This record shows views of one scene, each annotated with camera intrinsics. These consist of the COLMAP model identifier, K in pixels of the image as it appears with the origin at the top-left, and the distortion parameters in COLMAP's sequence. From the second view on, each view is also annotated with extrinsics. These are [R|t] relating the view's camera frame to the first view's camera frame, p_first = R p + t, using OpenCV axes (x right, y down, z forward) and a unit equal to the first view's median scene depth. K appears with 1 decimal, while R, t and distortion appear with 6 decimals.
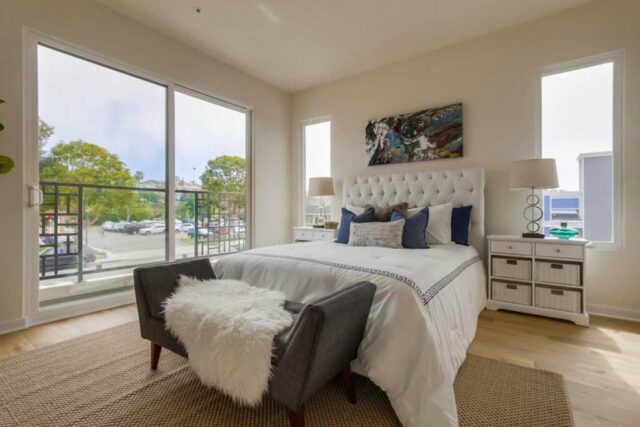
lens RADIAL K [[290.6, 0, 320.2], [0, 290.6, 210.7], [0, 0, 1]] dist [-0.003364, 0.001112]
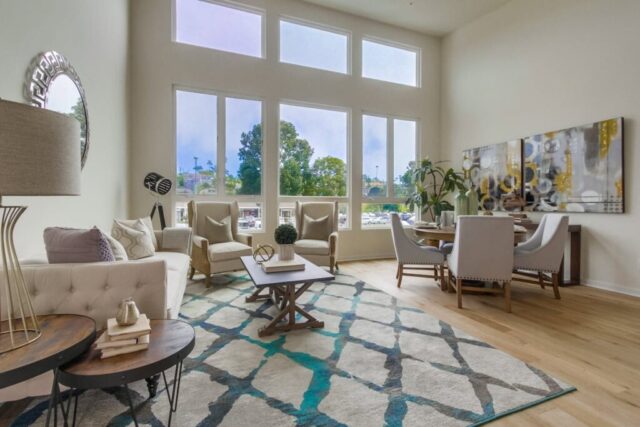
lens RADIAL K [[290.6, 0, 317.6], [0, 290.6, 203.6], [0, 0, 1]] dist [-0.003364, 0.001112]
pose [[0.841055, 0.001329, -0.540947, -0.663842], [-0.003043, 0.999993, -0.002275, -0.045858], [0.540940, 0.003559, 0.841053, -1.402321]]
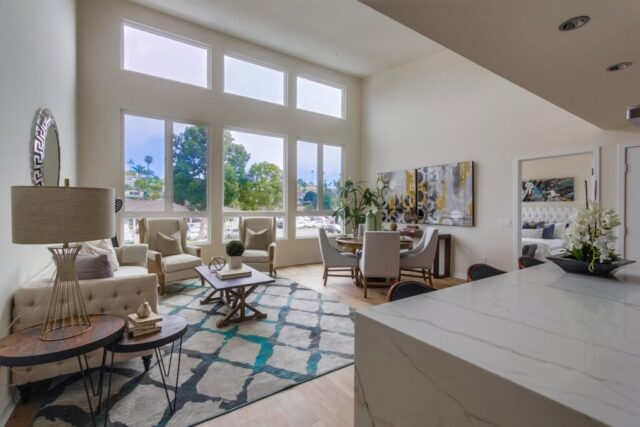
lens RADIAL K [[290.6, 0, 317.8], [0, 290.6, 210.6], [0, 0, 1]] dist [-0.003364, 0.001112]
pose [[0.938767, 0.008536, -0.344447, -0.545853], [-0.005346, 0.999934, 0.010208, -0.110864], [0.344511, -0.007742, 0.938750, -1.642016]]
